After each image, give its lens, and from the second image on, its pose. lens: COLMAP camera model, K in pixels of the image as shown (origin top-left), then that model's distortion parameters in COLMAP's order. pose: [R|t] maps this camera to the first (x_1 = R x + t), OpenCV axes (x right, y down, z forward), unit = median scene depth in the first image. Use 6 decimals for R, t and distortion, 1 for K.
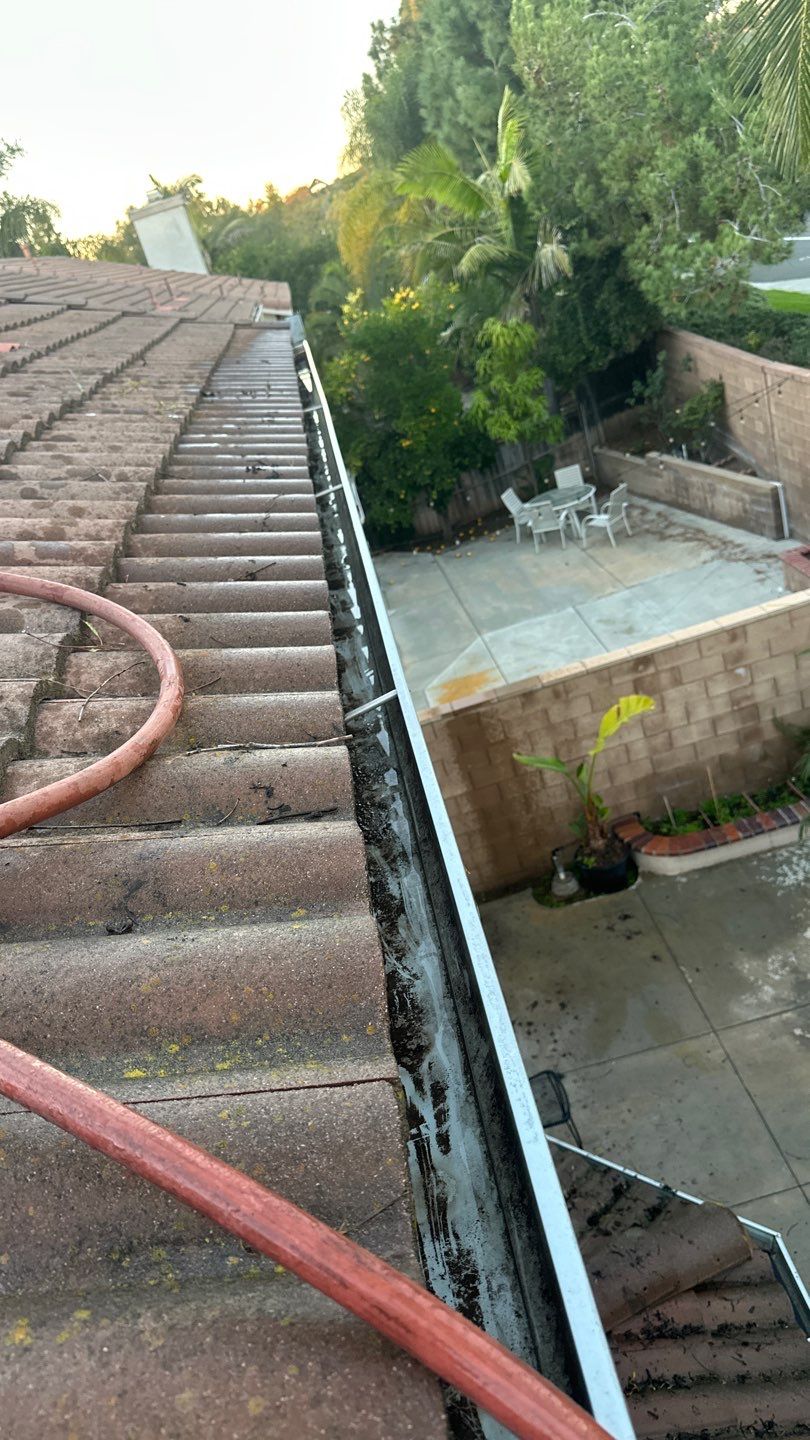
lens RADIAL K [[966.1, 0, 405.0], [0, 966.1, 720.0], [0, 0, 1]] dist [0.006058, -0.001480]
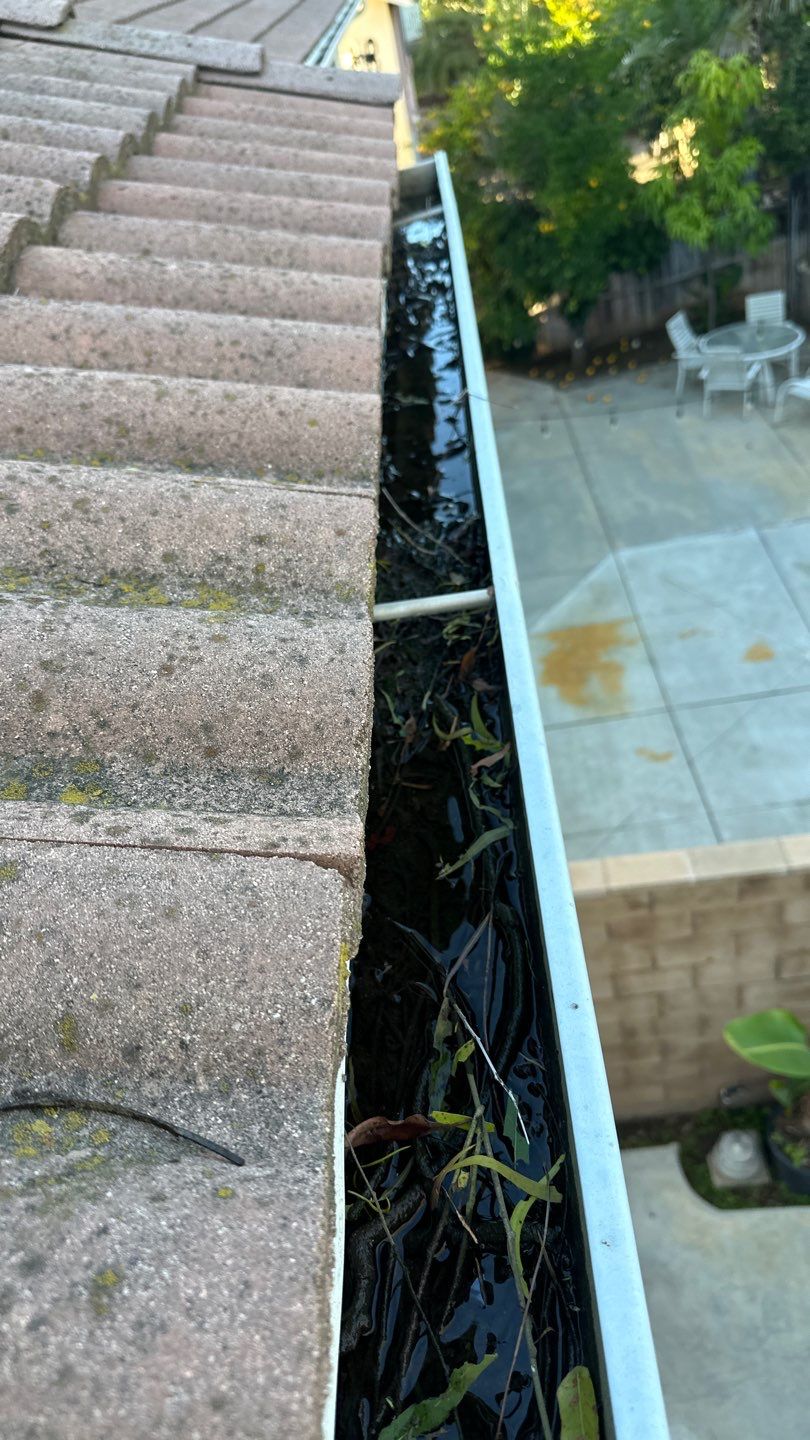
lens RADIAL K [[1033.4, 0, 405.0], [0, 1033.4, 720.0], [0, 0, 1]] dist [-0.099993, 0.070035]
pose [[0.987491, 0.154804, -0.029961, -0.024165], [-0.144677, 0.965121, 0.218196, -0.097450], [0.062694, -0.211132, 0.975445, 0.233772]]
